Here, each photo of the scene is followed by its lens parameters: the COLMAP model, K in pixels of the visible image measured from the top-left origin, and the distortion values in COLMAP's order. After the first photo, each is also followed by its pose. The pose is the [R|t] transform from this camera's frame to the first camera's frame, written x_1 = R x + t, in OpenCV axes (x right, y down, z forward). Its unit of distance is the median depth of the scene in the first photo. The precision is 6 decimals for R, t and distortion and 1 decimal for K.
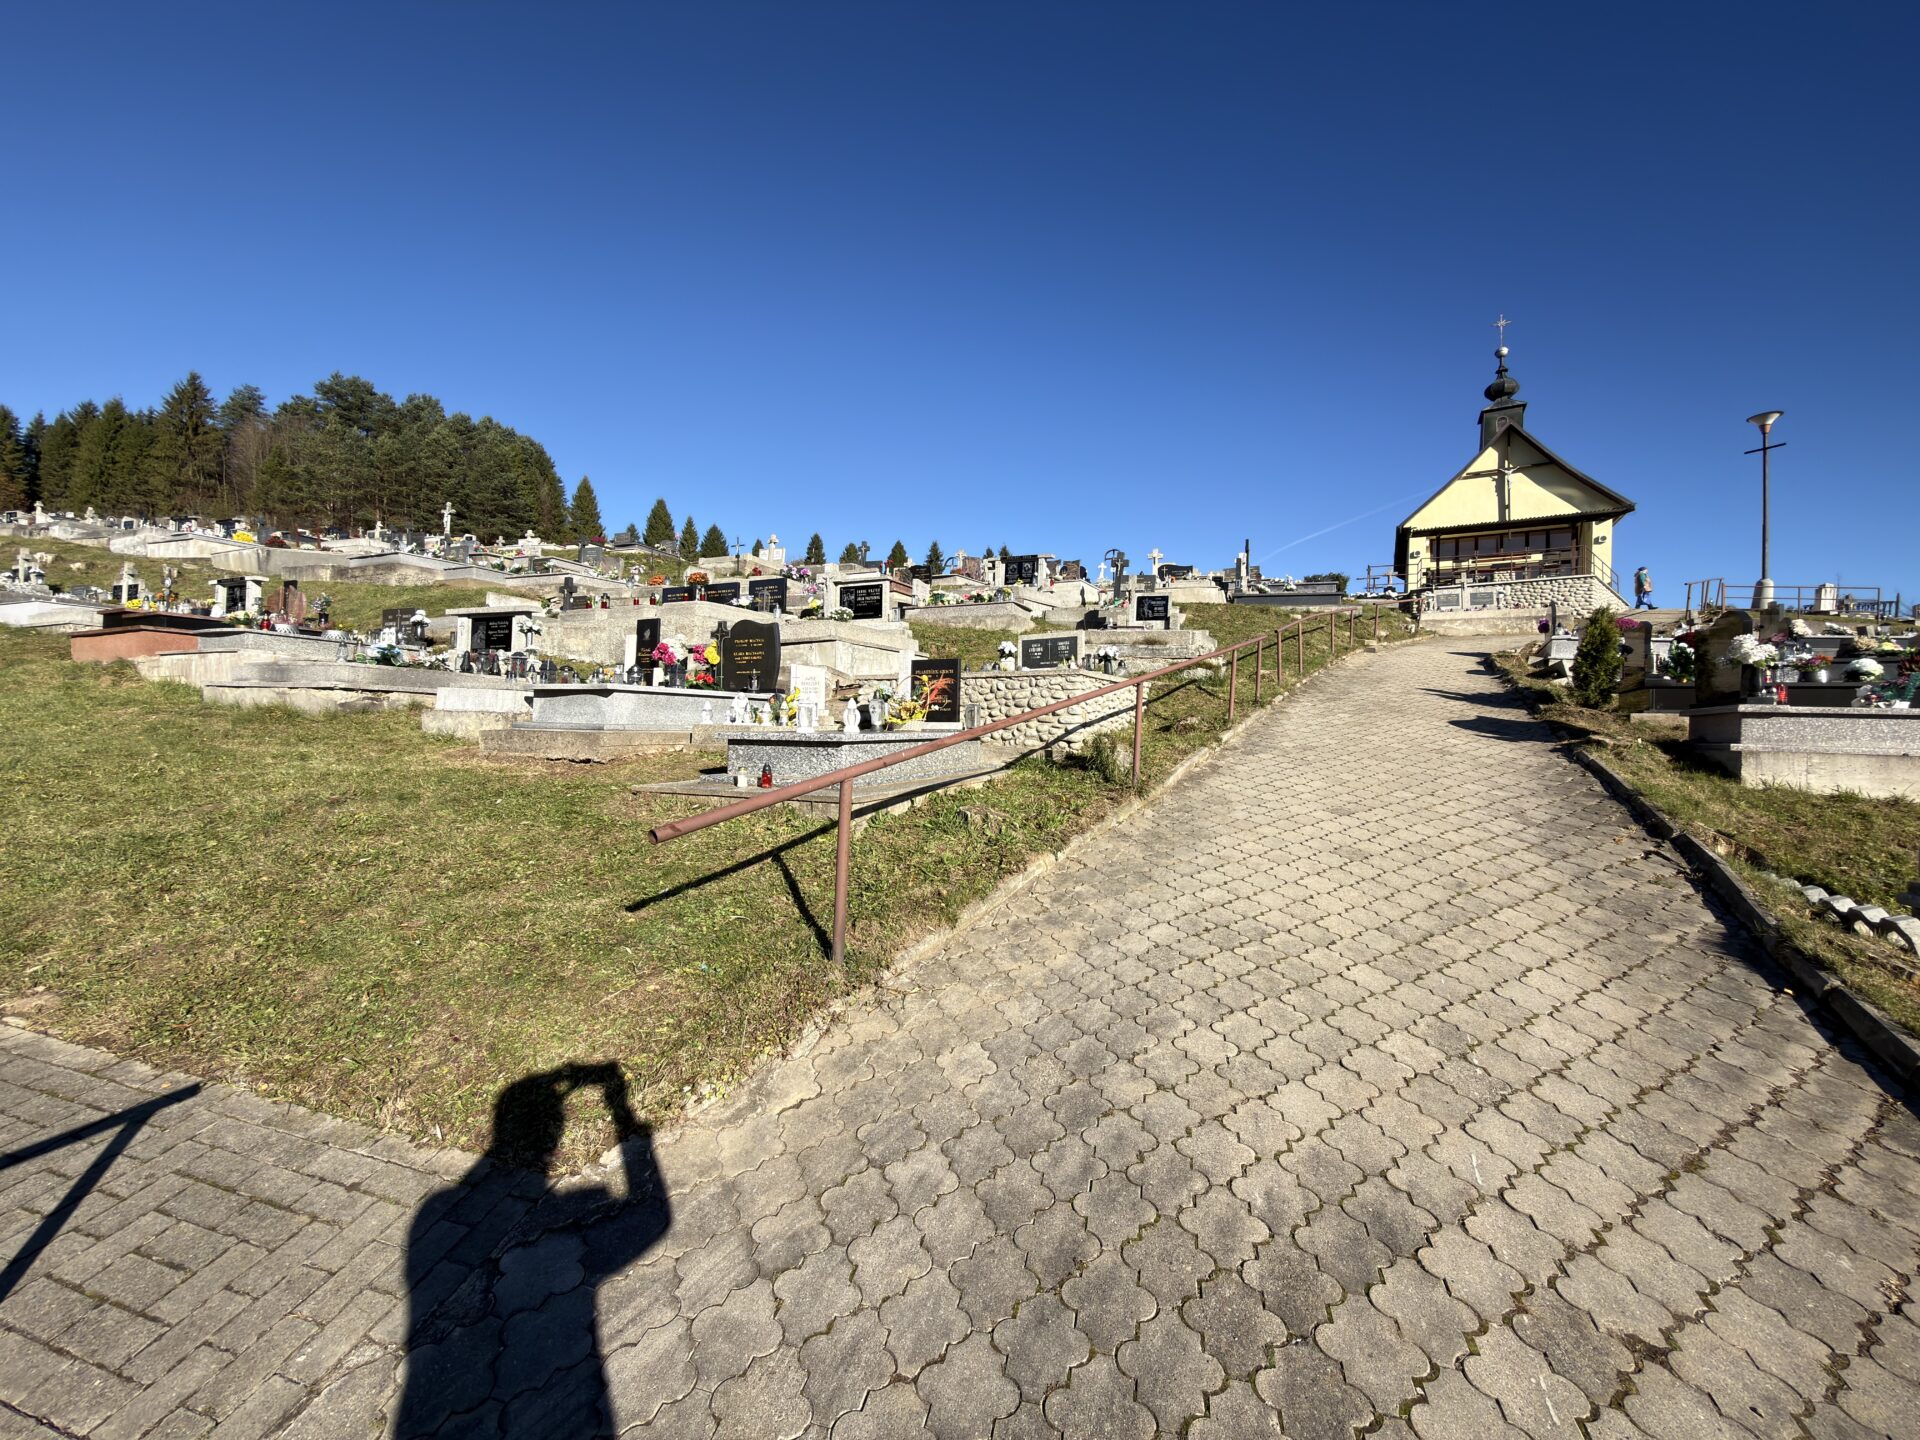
lens RADIAL K [[766.3, 0, 958.1], [0, 766.3, 722.0], [0, 0, 1]] dist [0.000205, -0.000022]
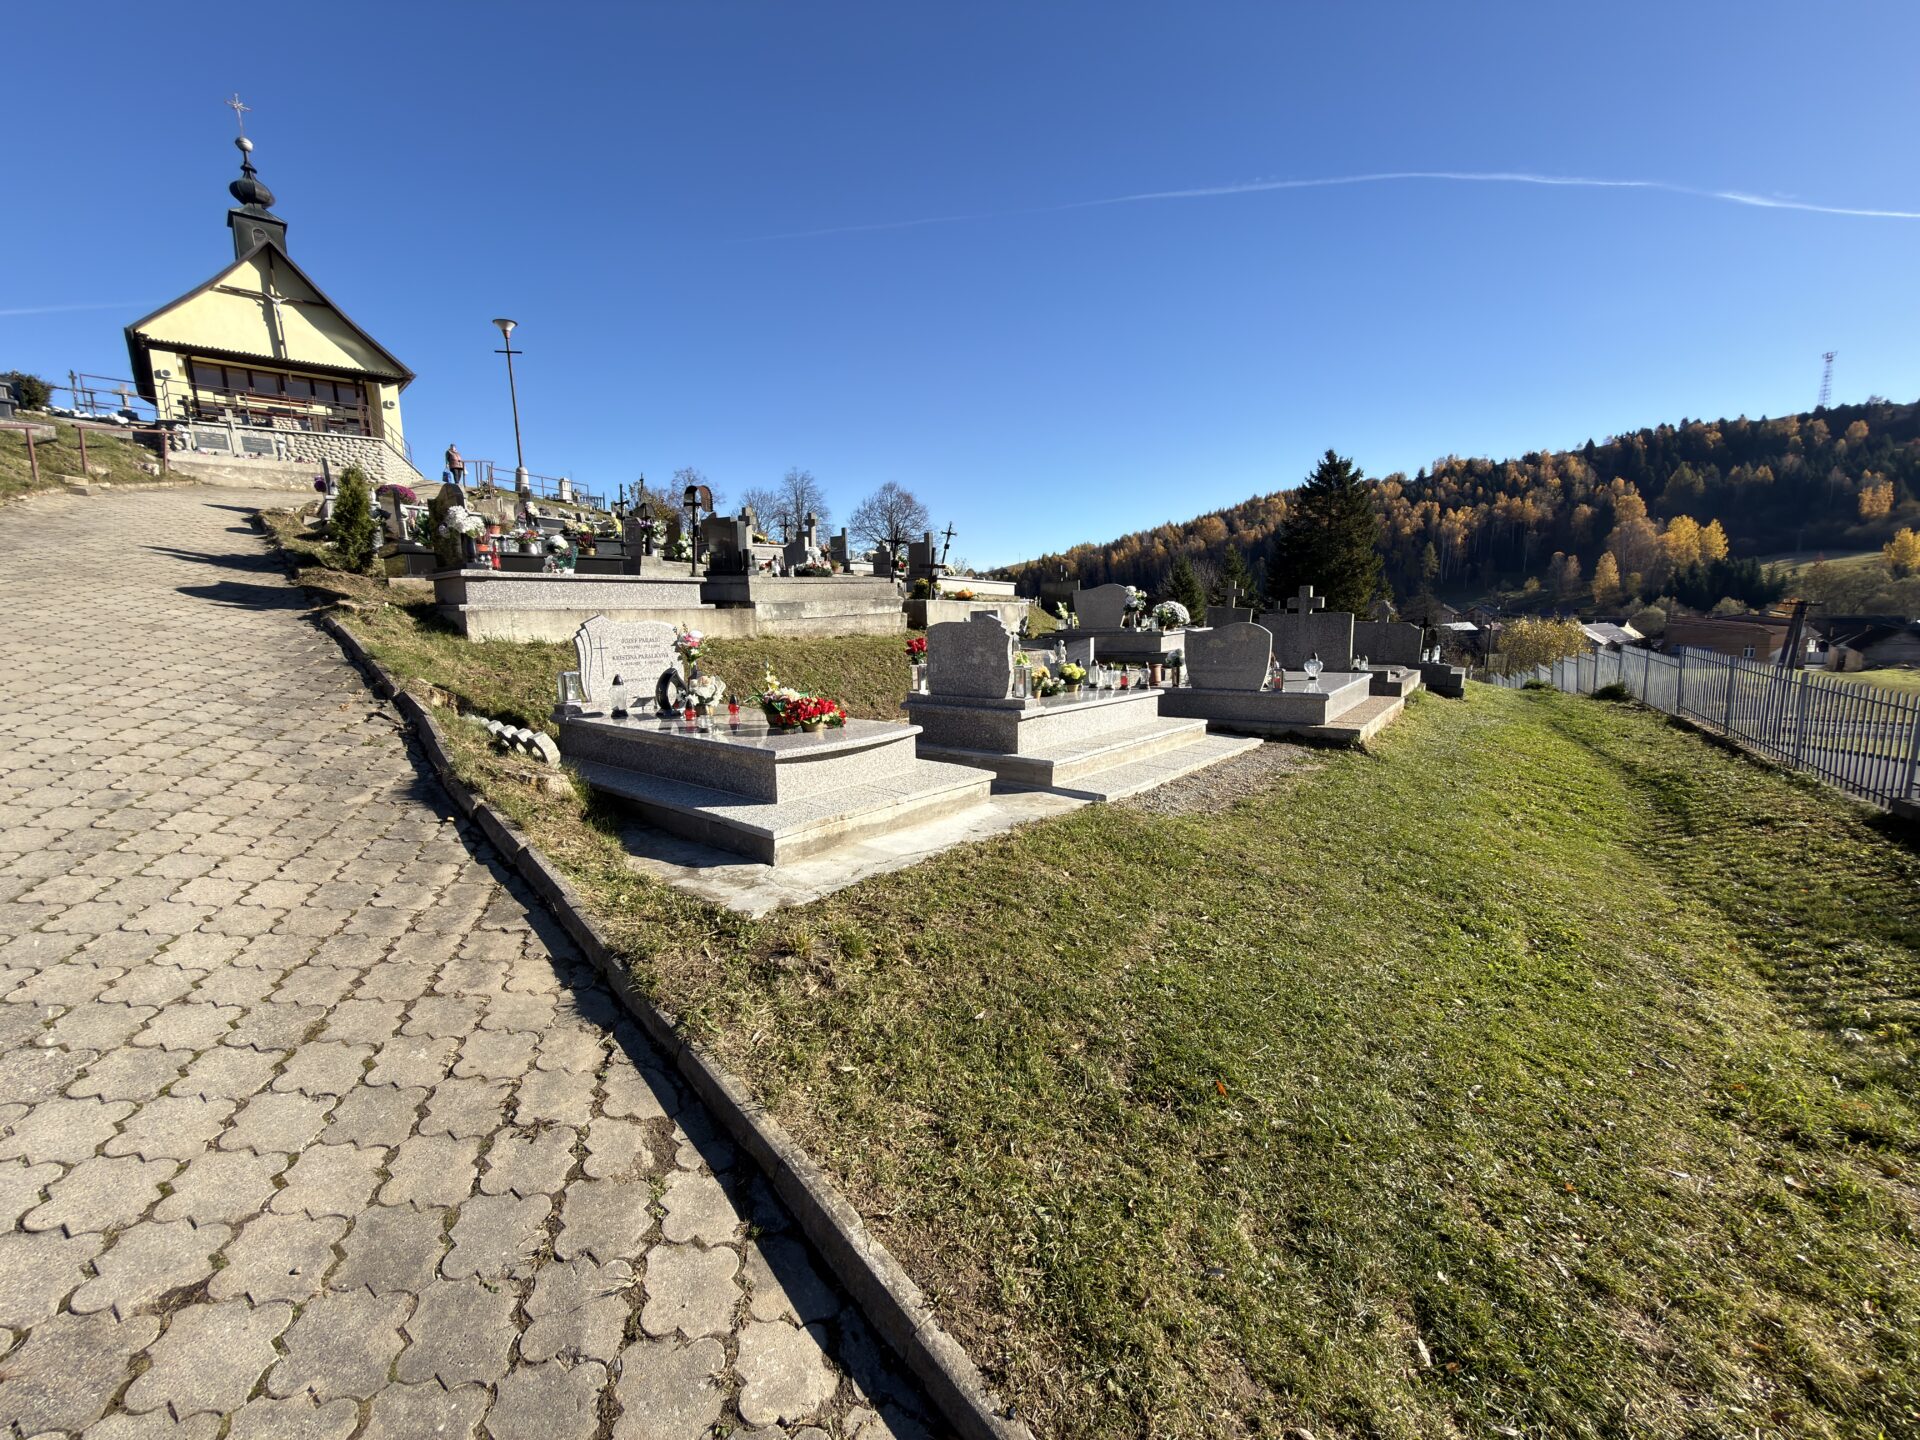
lens RADIAL K [[766.3, 0, 958.1], [0, 766.3, 722.0], [0, 0, 1]] dist [0.000205, -0.000022]
pose [[0.268752, -0.176876, 0.946830, 0.560139], [0.013173, 0.983578, 0.180001, 0.025920], [-0.963119, -0.035903, 0.266668, -0.098079]]
